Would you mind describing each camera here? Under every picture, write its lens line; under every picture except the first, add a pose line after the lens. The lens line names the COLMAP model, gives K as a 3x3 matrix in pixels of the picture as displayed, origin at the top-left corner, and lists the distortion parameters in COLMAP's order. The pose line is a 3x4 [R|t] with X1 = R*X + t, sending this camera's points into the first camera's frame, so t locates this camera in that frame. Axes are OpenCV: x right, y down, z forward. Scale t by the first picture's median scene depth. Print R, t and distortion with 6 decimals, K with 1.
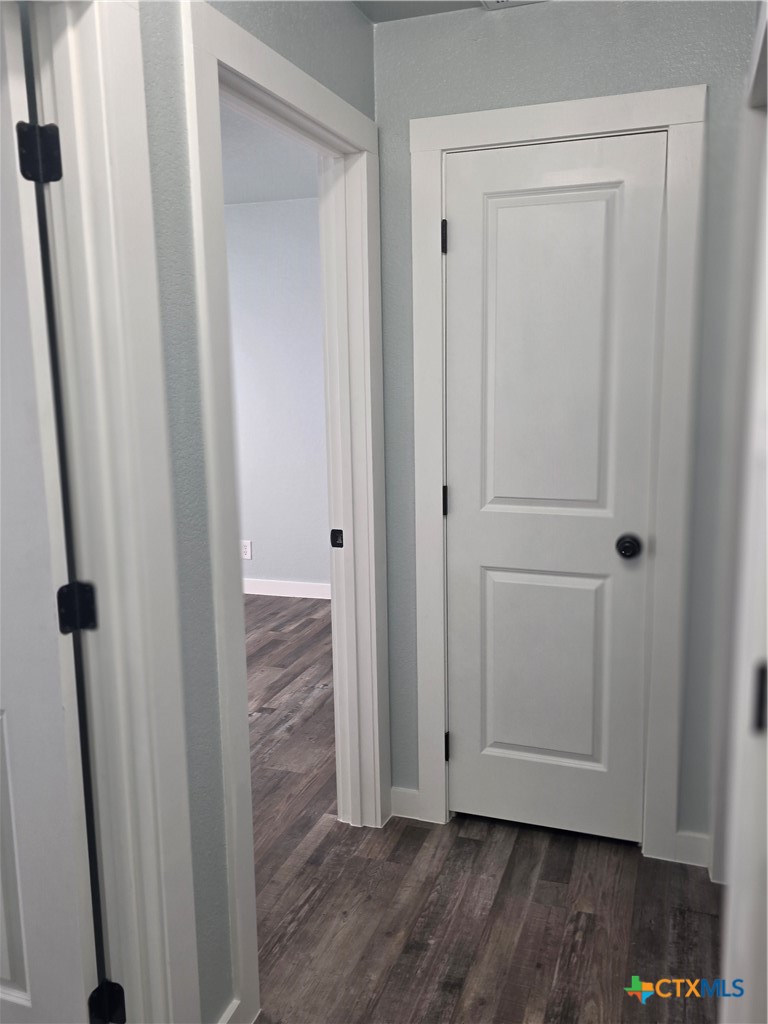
lens RADIAL K [[875.1, 0, 399.2], [0, 875.1, 508.2], [0, 0, 1]] dist [0.058476, -0.062056]
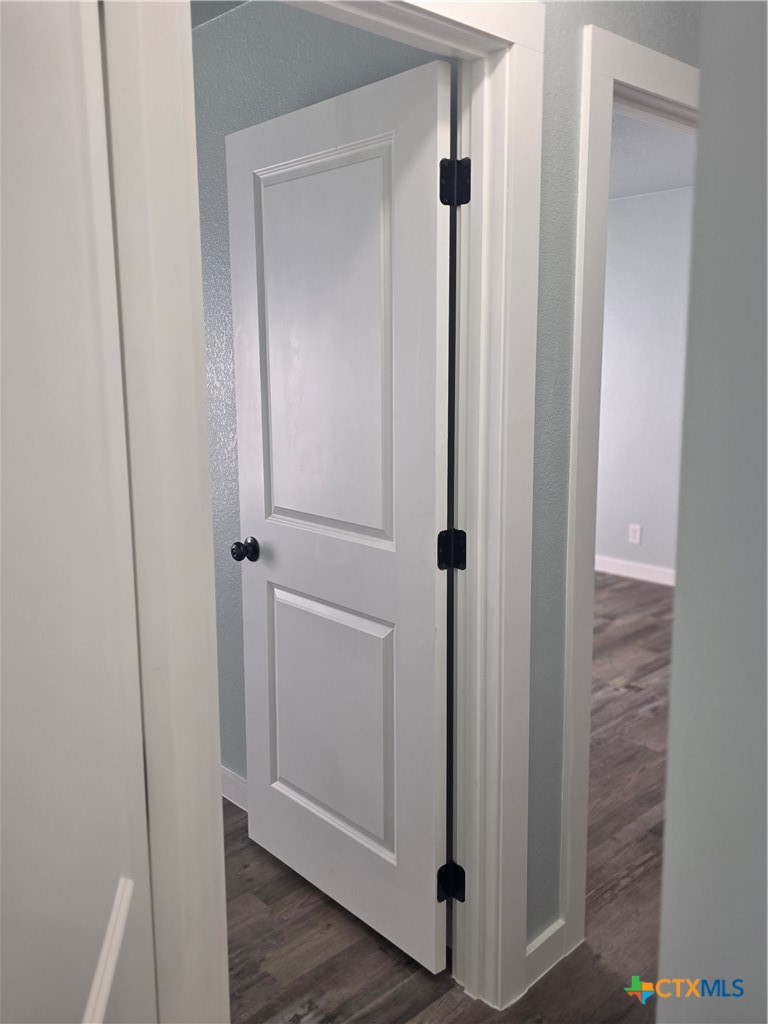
lens RADIAL K [[869.0, 0, 354.8], [0, 869.0, 509.9], [0, 0, 1]] dist [0.080943, -0.111096]
pose [[0.867011, 0.092724, -0.489586, 0.080112], [-0.084997, 0.995655, 0.038047, 0.016116], [0.490987, 0.008626, 0.871124, -0.096206]]
